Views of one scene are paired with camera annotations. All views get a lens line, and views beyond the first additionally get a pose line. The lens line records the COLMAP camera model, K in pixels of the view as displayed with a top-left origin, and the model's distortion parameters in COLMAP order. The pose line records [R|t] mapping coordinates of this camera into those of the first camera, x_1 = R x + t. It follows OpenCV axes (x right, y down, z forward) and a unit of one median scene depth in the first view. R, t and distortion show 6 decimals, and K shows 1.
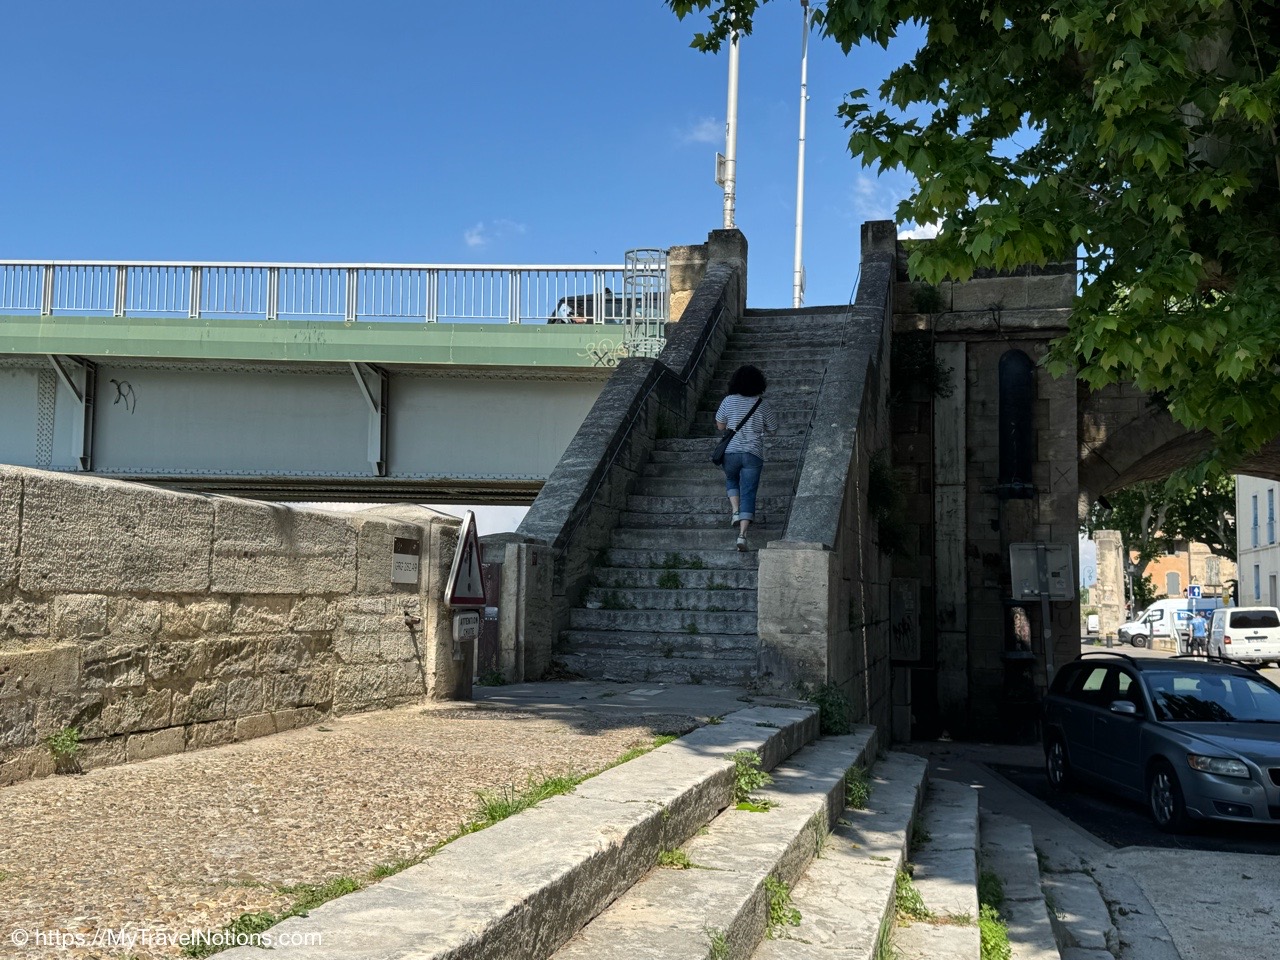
lens RADIAL K [[1334.9, 0, 640.0], [0, 1334.9, 480.0], [0, 0, 1]] dist [0.129731, -0.009879]
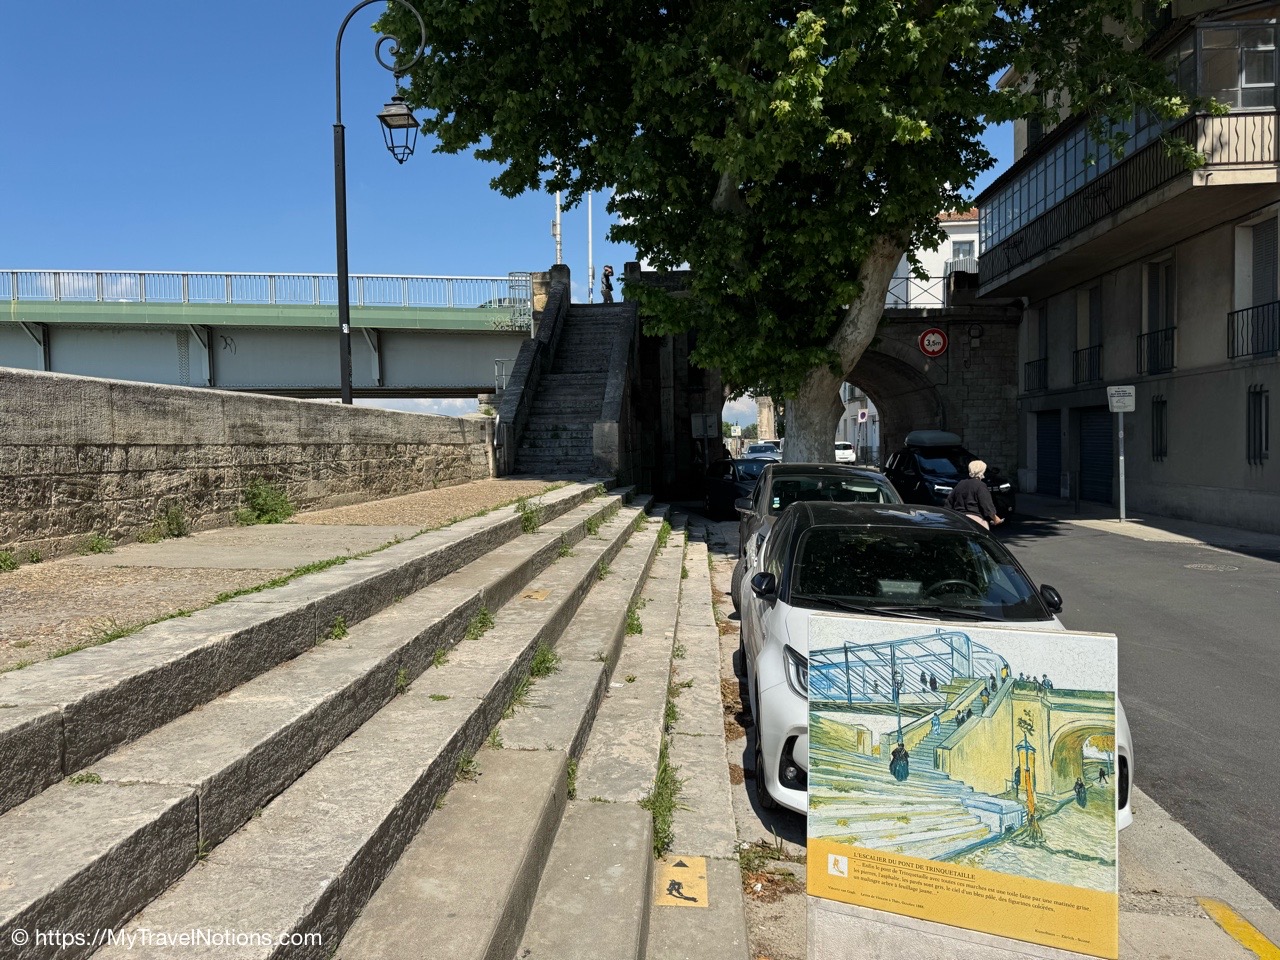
lens RADIAL K [[867.6, 0, 632.4], [0, 867.6, 478.8], [0, 0, 1]] dist [0.131720, -0.111189]
pose [[0.984985, -0.046026, 0.166389, -0.110016], [0.024563, 0.991364, 0.128821, -0.052017], [-0.170882, -0.122800, 0.977609, -0.638821]]
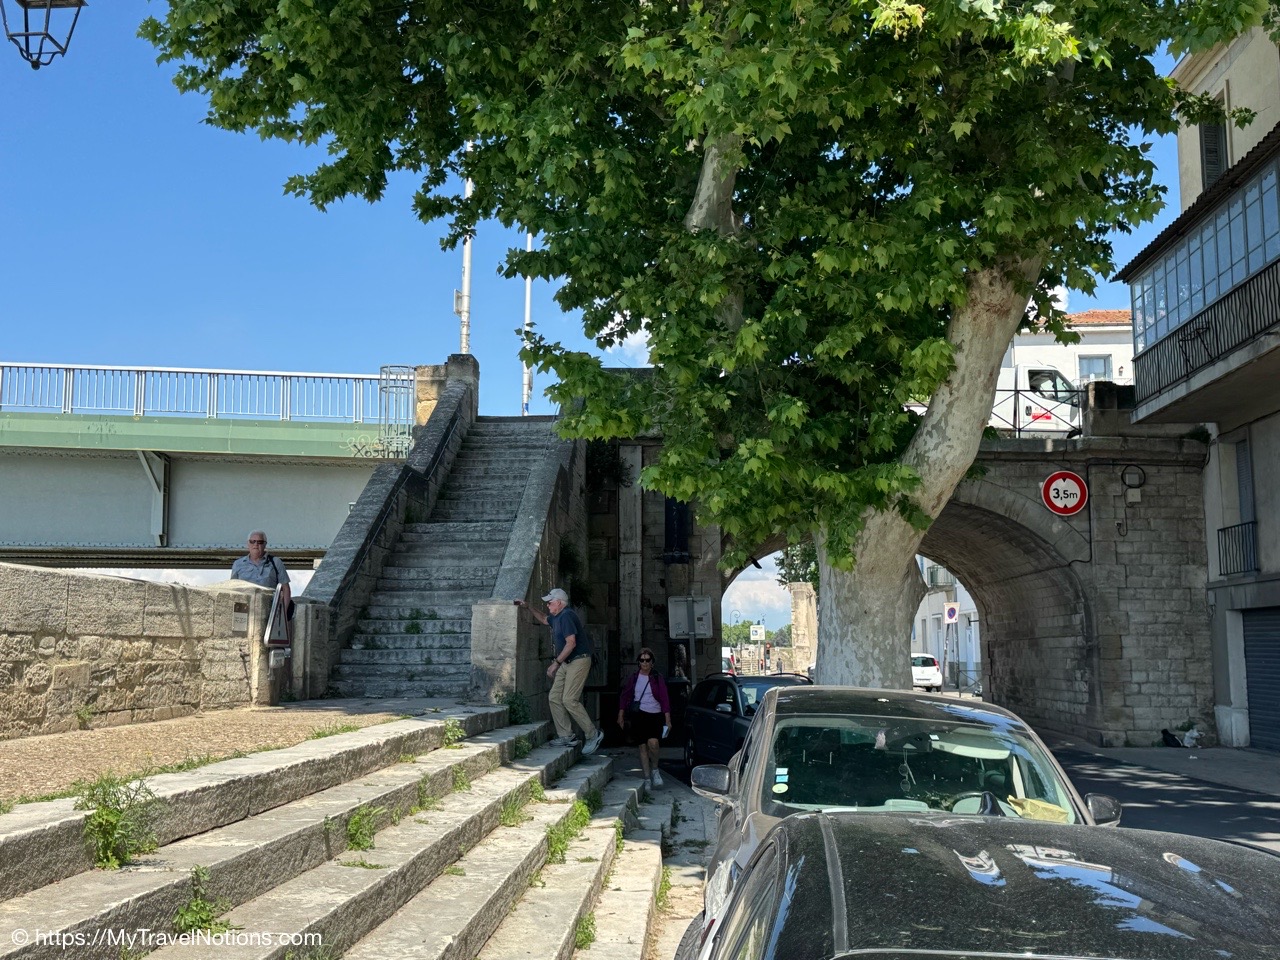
lens RADIAL K [[1267.3, 0, 636.0], [0, 1267.3, 484.6], [0, 0, 1]] dist [0.194618, -0.397684]
pose [[0.982128, 0.004793, 0.188151, -0.001189], [0.002890, 0.999174, -0.040538, -0.021079], [-0.188190, 0.040357, 0.981303, -0.376863]]
